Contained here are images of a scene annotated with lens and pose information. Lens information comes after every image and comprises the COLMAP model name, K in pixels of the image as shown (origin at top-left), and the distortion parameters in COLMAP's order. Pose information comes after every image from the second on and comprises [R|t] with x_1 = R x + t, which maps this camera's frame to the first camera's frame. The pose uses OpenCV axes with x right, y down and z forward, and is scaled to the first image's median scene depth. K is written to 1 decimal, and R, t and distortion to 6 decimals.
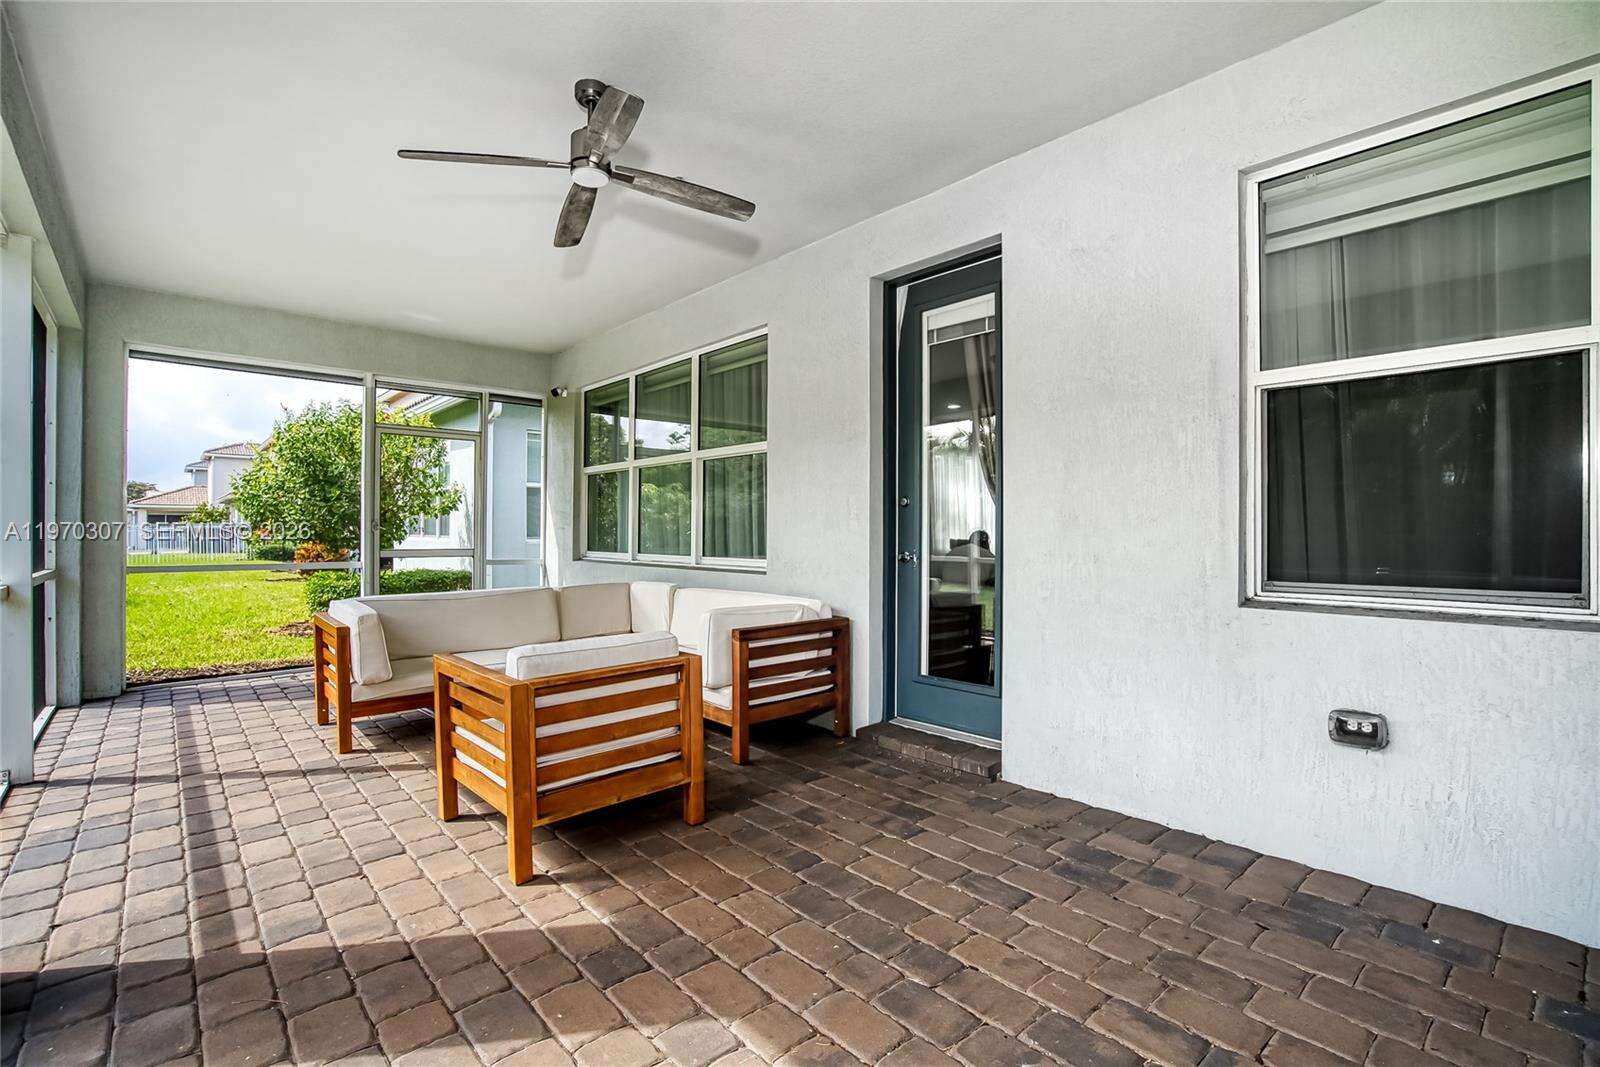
lens RADIAL K [[733.2, 0, 798.3], [0, 733.2, 530.4], [0, 0, 1]] dist [-0.034430, 0.006126]
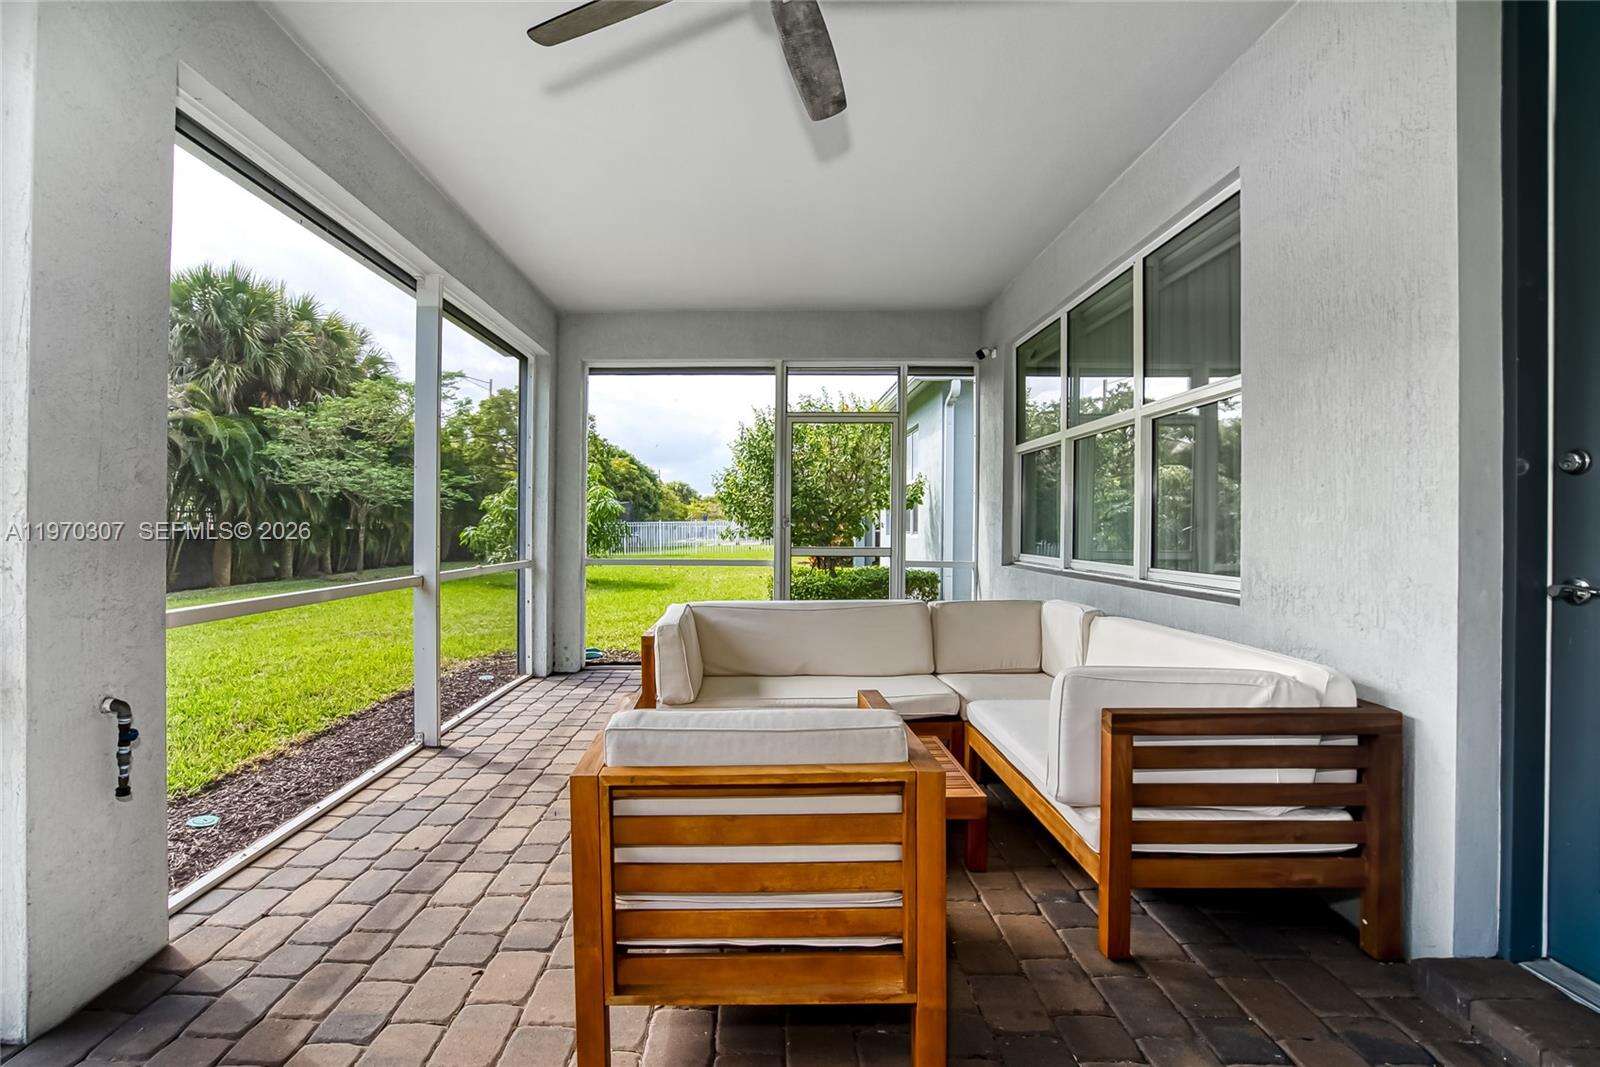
lens RADIAL K [[733.2, 0, 796.8], [0, 733.2, 526.1], [0, 0, 1]] dist [-0.034430, 0.006126]
pose [[0.718984, 0.001027, -0.695026, 0.110561], [0.000697, 0.999997, 0.002199, -0.003119], [0.695027, -0.002065, 0.718981, 0.396524]]
